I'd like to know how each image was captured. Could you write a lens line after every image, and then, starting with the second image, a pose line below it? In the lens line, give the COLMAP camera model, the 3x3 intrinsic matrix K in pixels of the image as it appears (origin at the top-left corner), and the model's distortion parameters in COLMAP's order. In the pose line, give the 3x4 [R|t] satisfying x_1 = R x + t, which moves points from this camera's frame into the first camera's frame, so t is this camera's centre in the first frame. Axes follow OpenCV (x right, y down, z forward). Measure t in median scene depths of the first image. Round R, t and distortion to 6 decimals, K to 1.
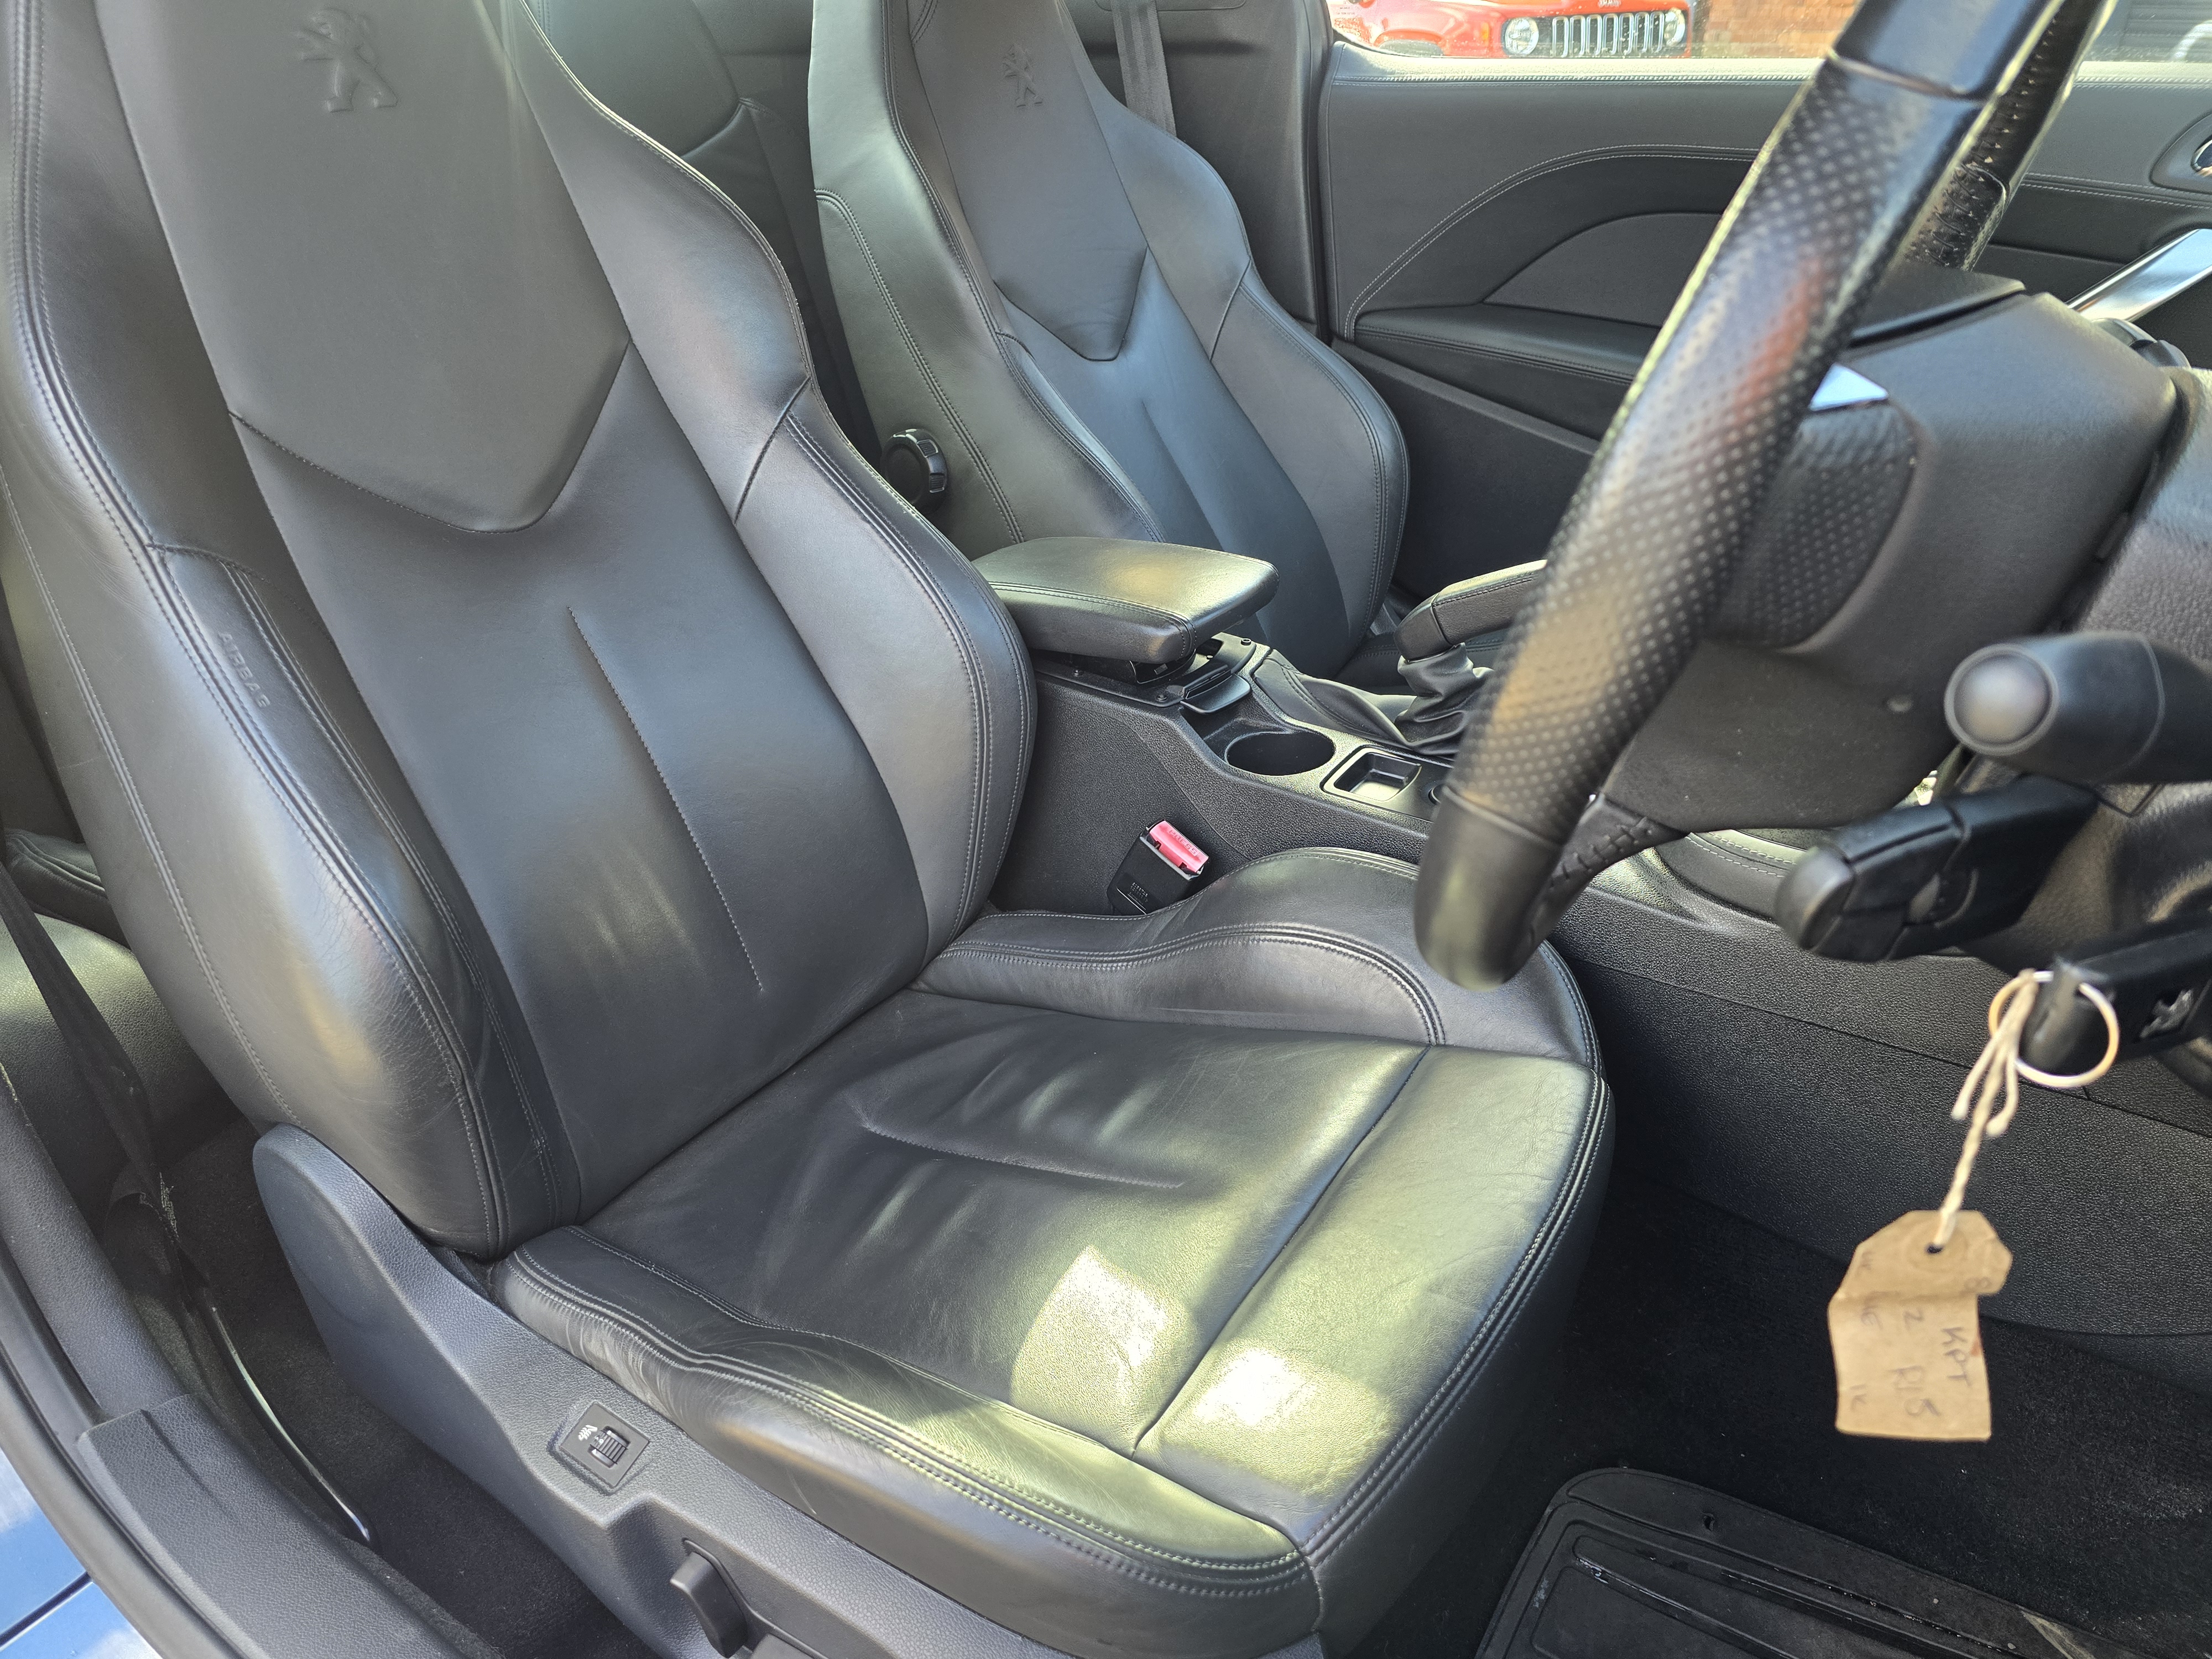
lens RADIAL K [[1479.2, 0, 1102.1], [0, 1479.2, 832.5], [0, 0, 1]] dist [0.058532, -0.050302]
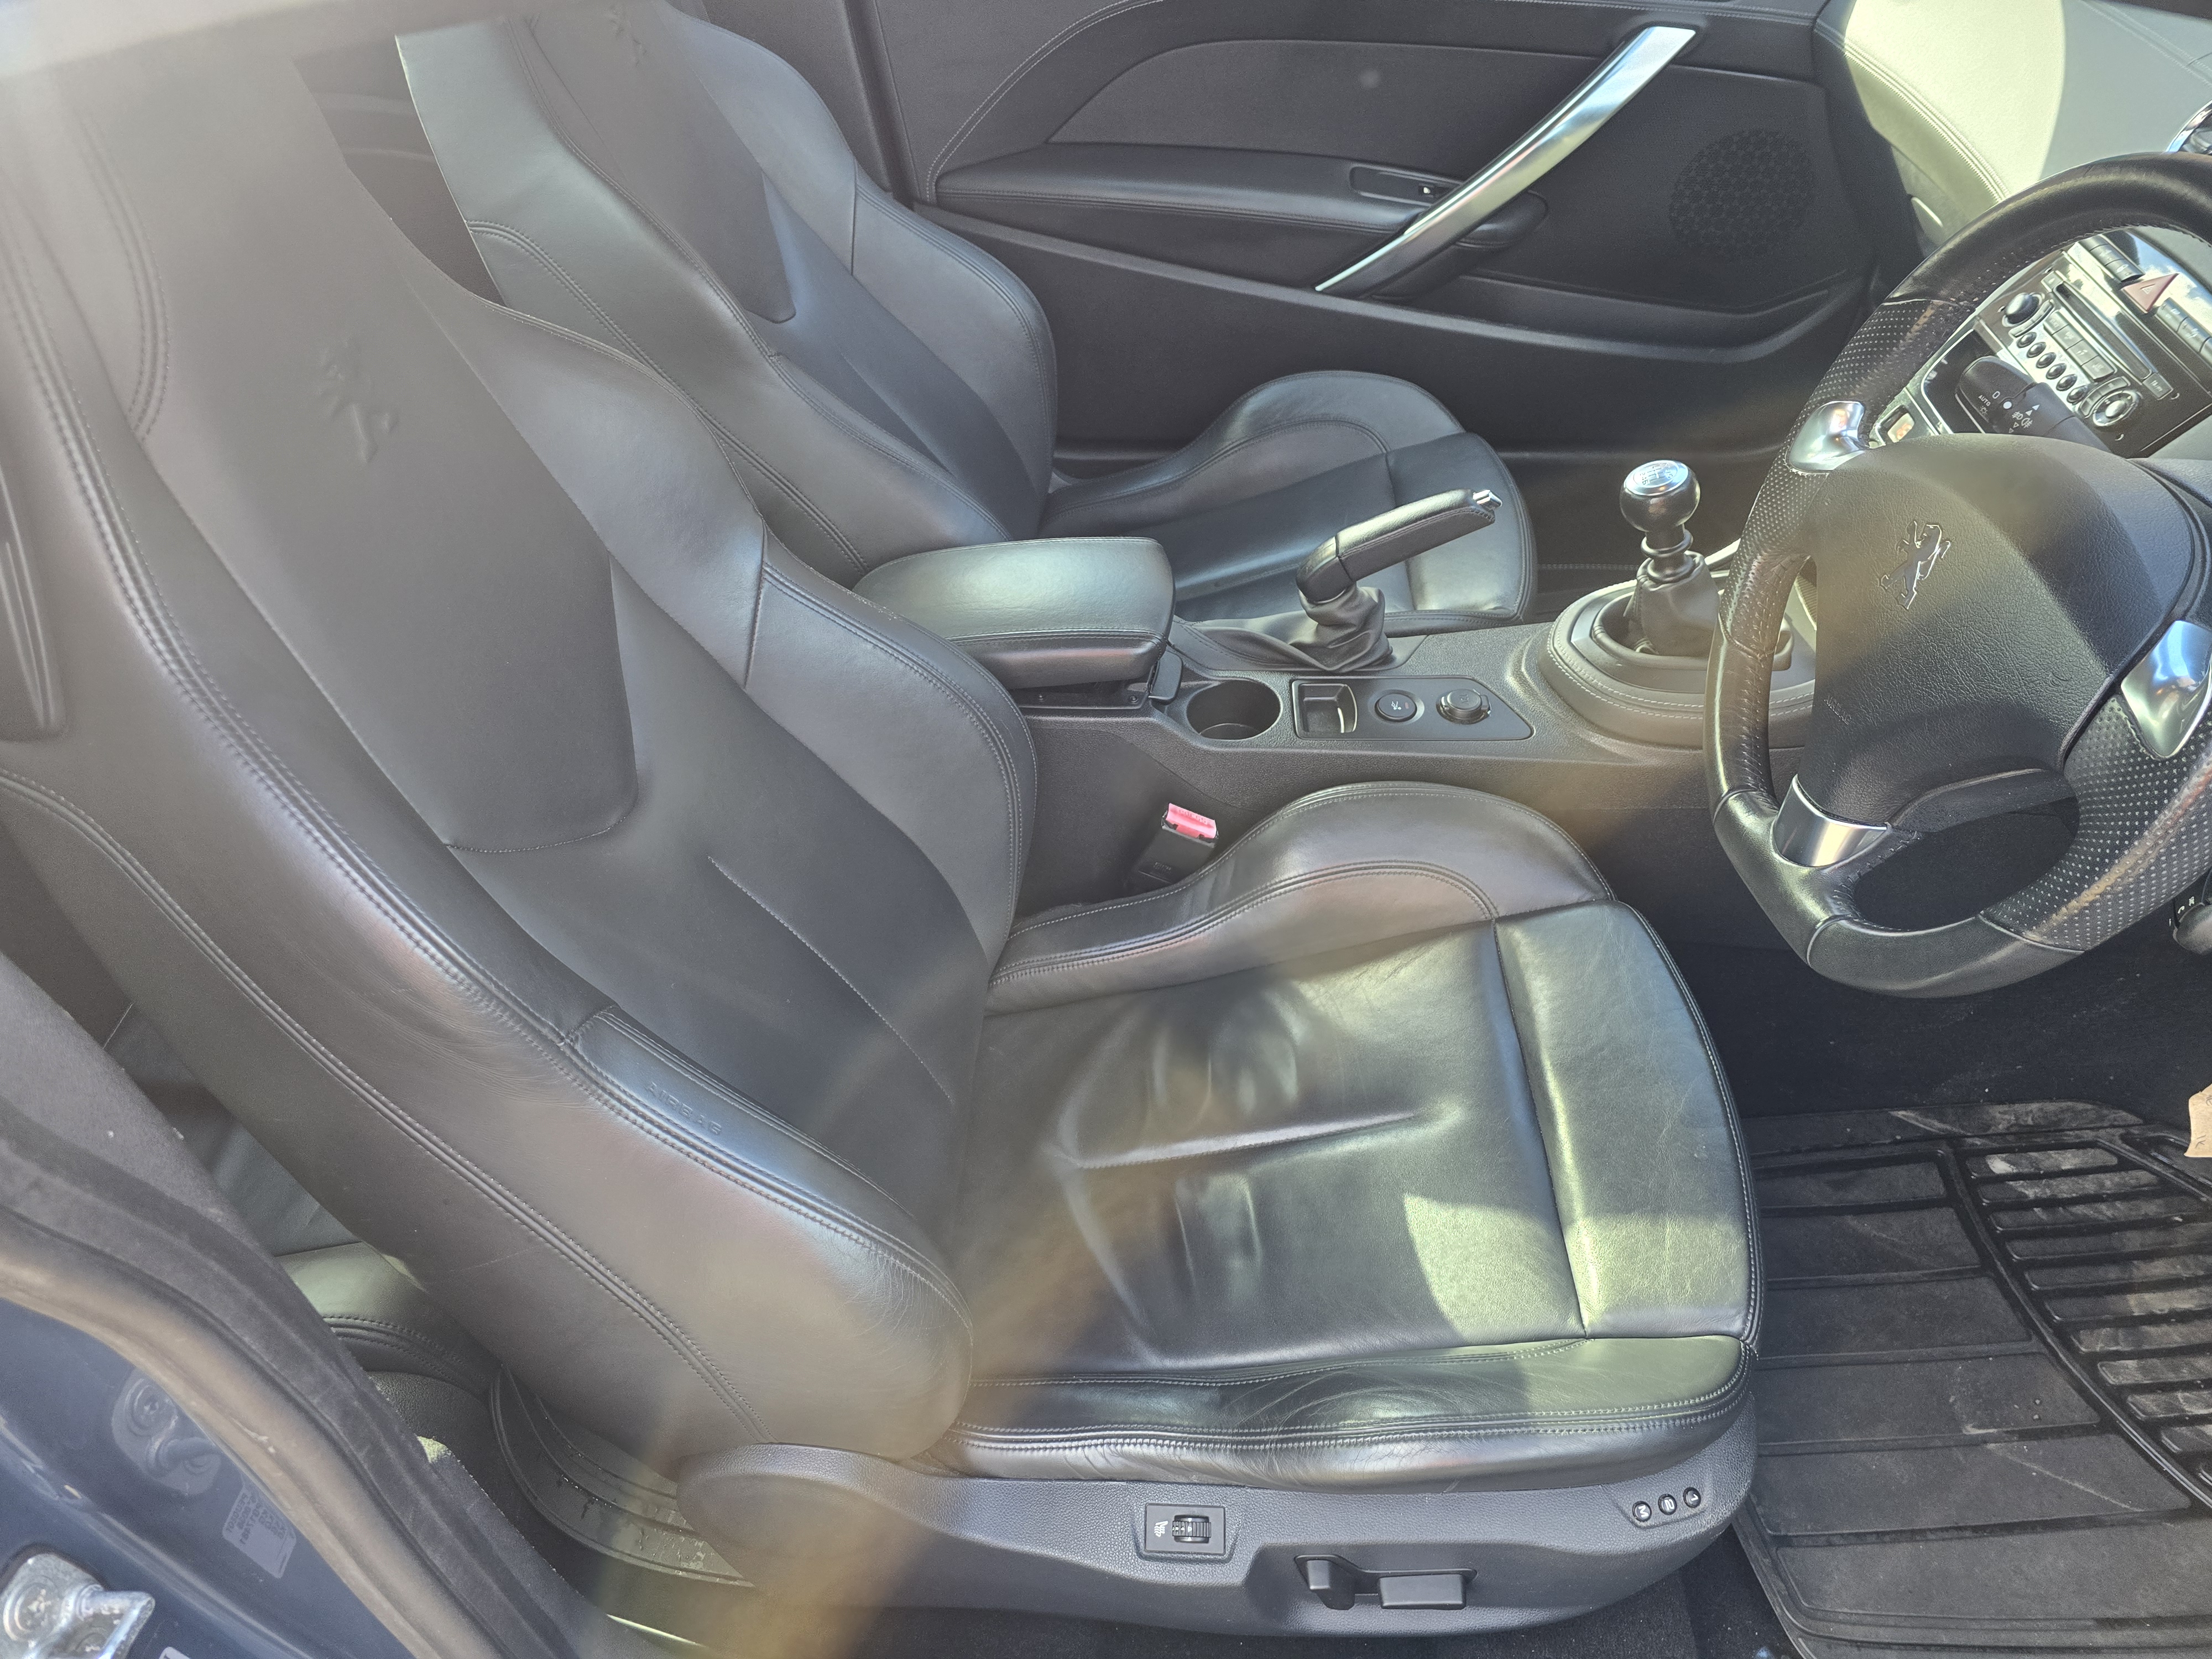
lens RADIAL K [[1479.2, 0, 1105.6], [0, 1479.2, 826.2], [0, 0, 1]] dist [0.058532, -0.050302]
pose [[0.845414, -0.370009, 0.385185, -0.436101], [0.270909, 0.918578, 0.287788, -0.326884], [-0.460307, -0.138950, 0.876818, 0.029146]]
